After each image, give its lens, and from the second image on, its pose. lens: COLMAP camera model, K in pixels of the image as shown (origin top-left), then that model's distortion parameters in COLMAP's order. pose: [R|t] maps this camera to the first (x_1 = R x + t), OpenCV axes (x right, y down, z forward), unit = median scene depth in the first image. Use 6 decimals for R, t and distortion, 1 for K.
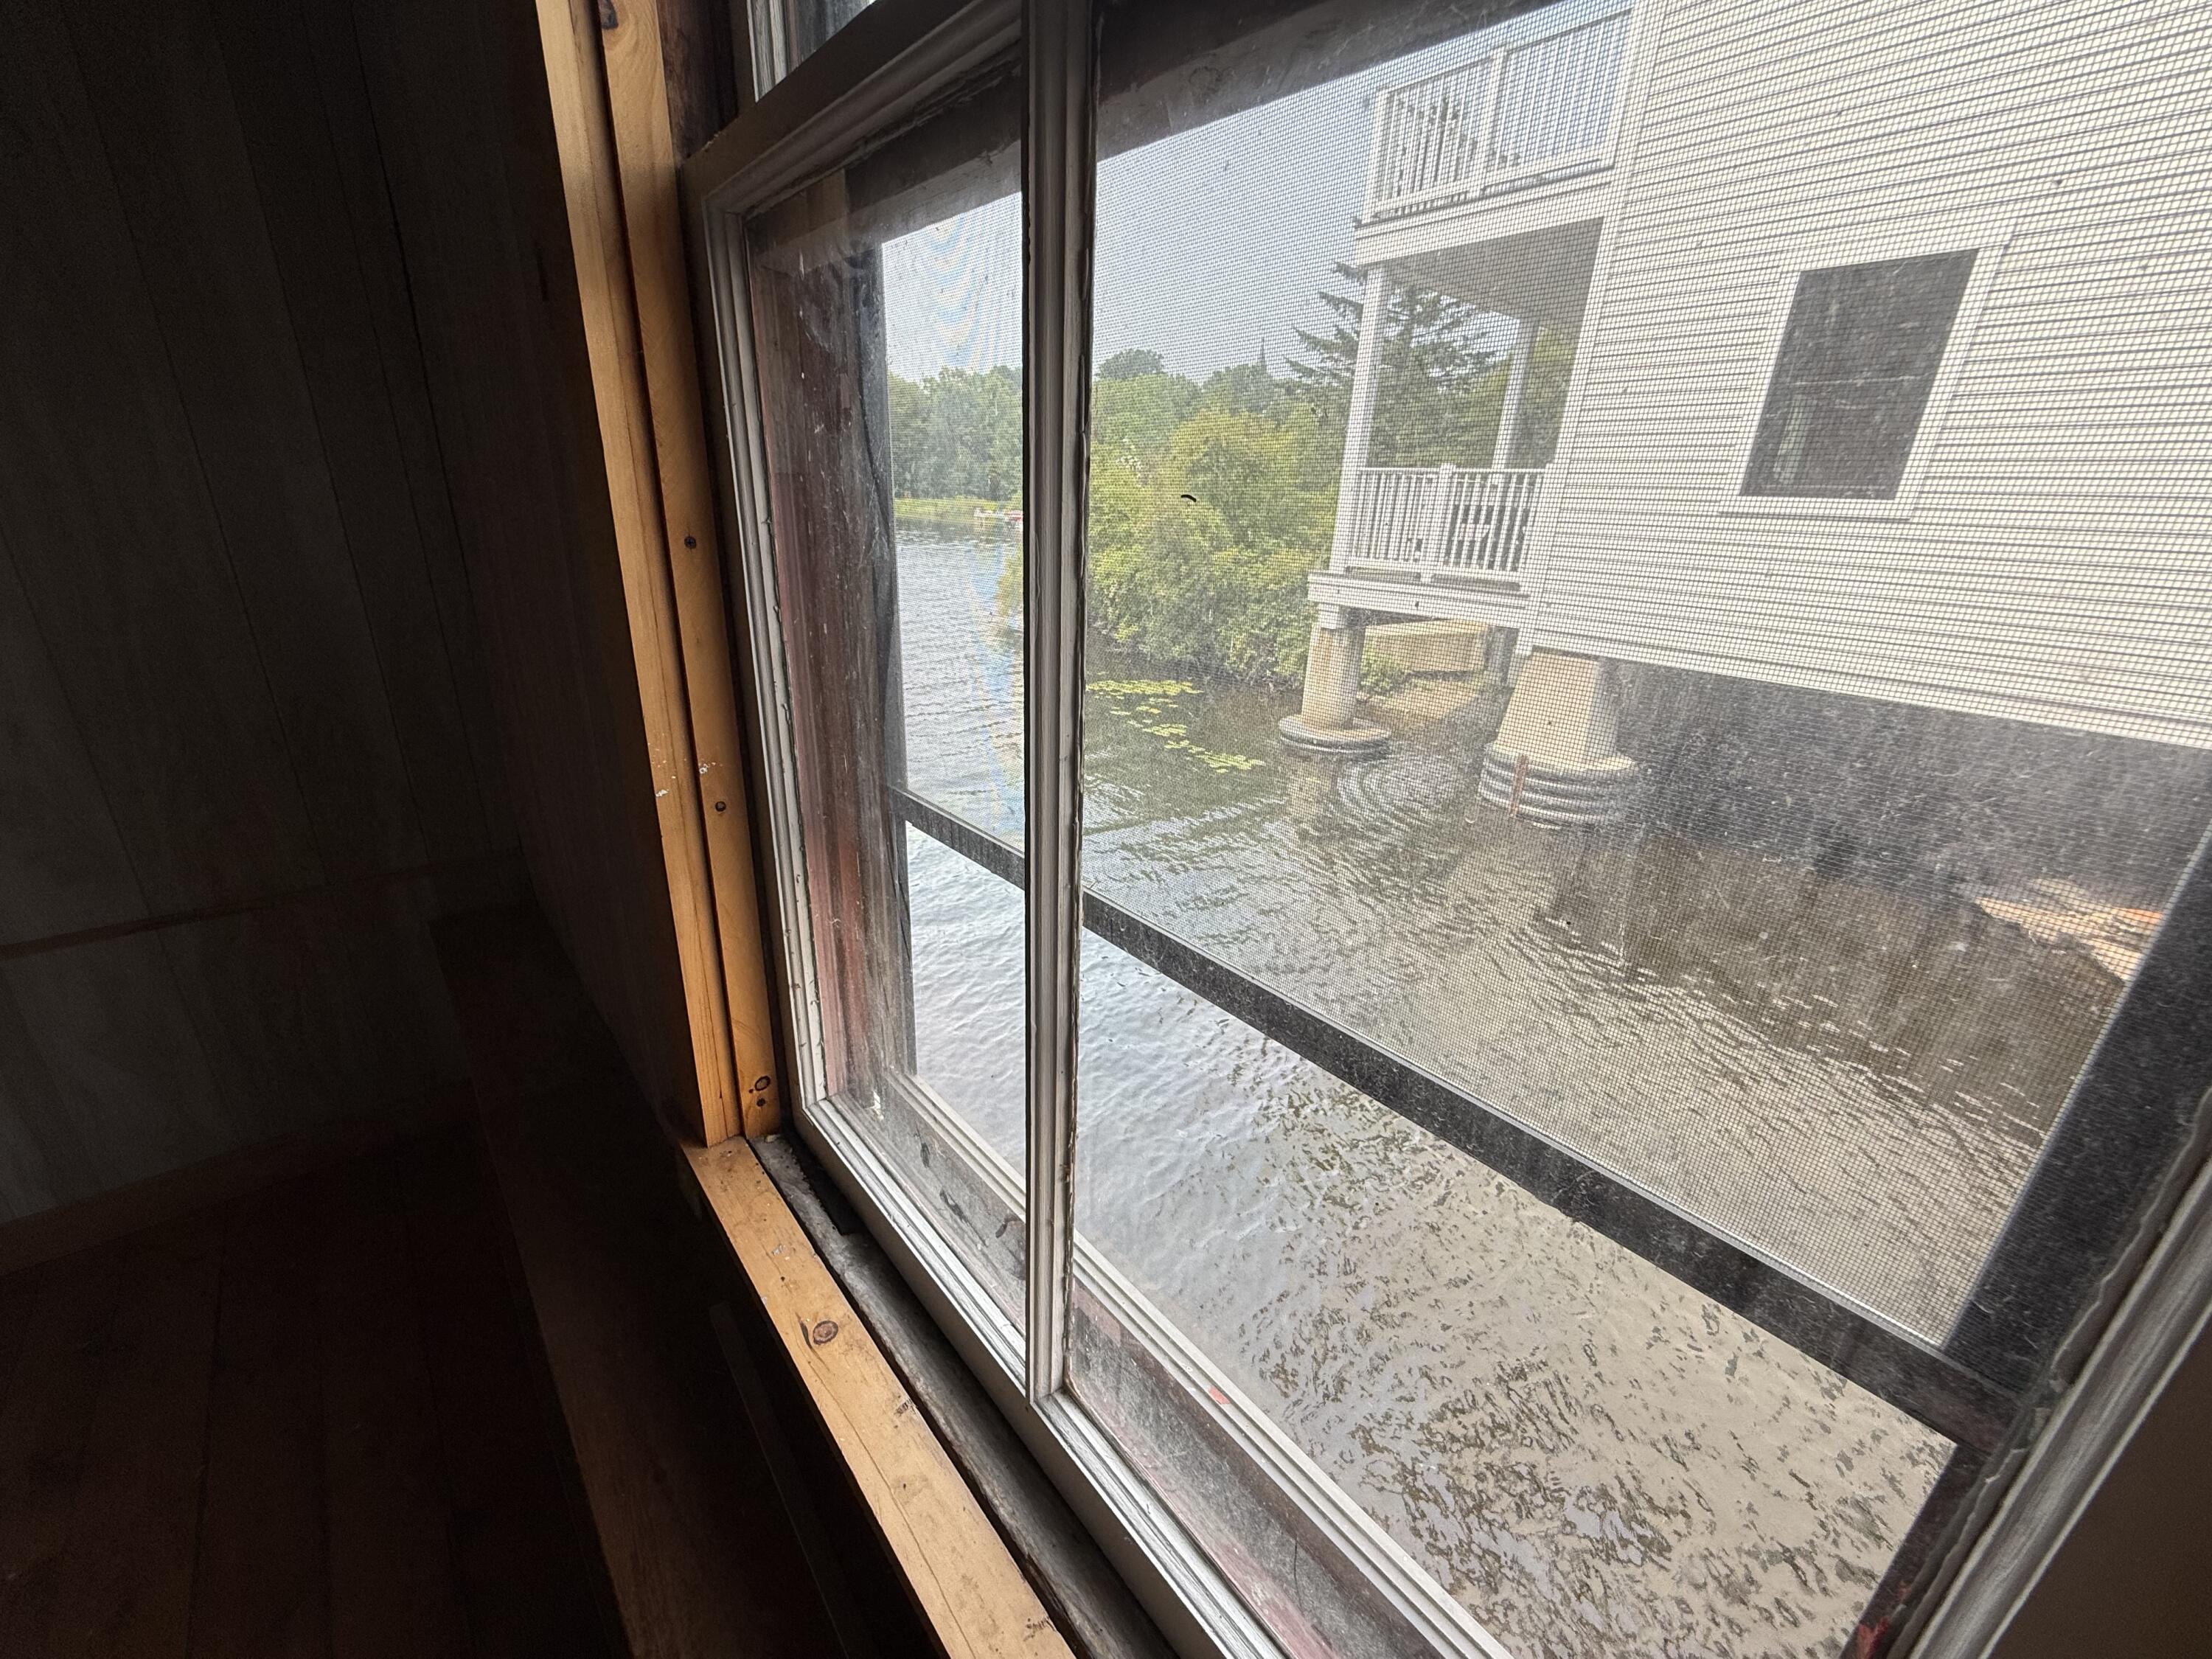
lens RADIAL K [[891.2, 0, 1101.3], [0, 891.2, 833.5], [0, 0, 1]] dist [0.001154, -0.000151]
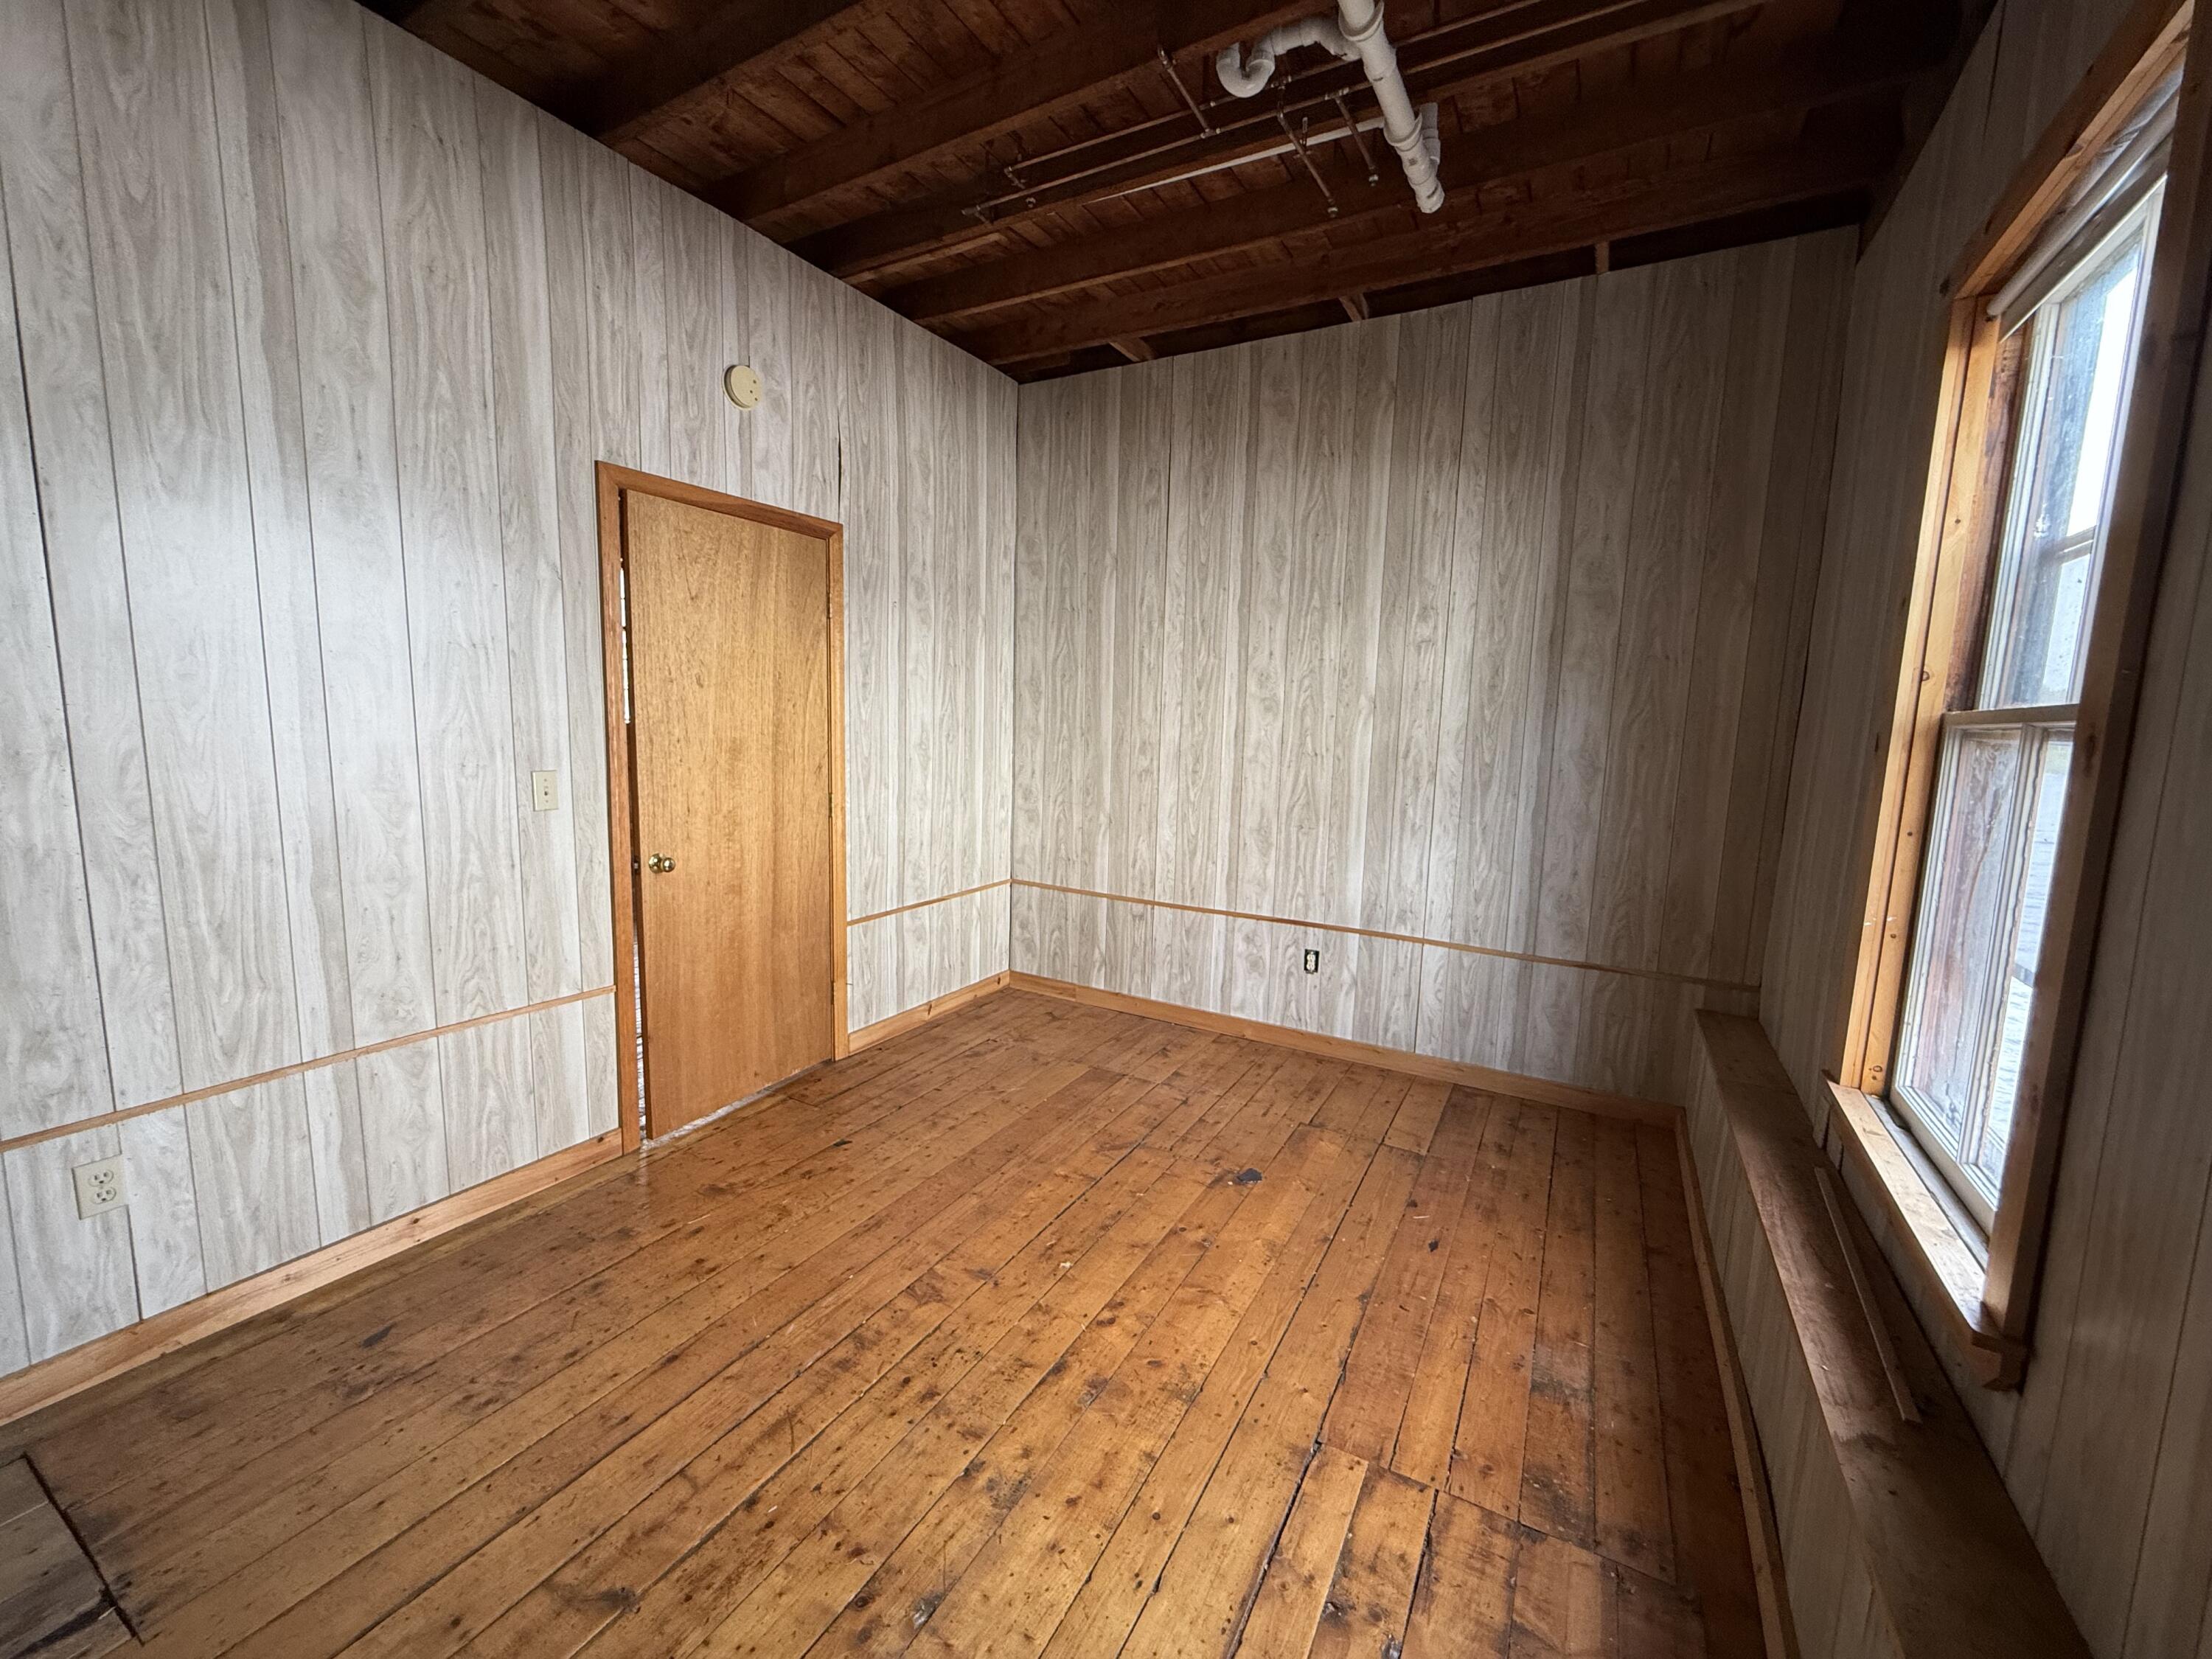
lens RADIAL K [[891.2, 0, 1103.6], [0, 891.2, 827.9], [0, 0, 1]] dist [0.001154, -0.000151]
pose [[0.356372, 0.097904, -0.929201, 0.957724], [-0.349050, 0.936443, -0.035202, 0.485778], [0.866697, 0.336882, 0.367895, -1.722261]]
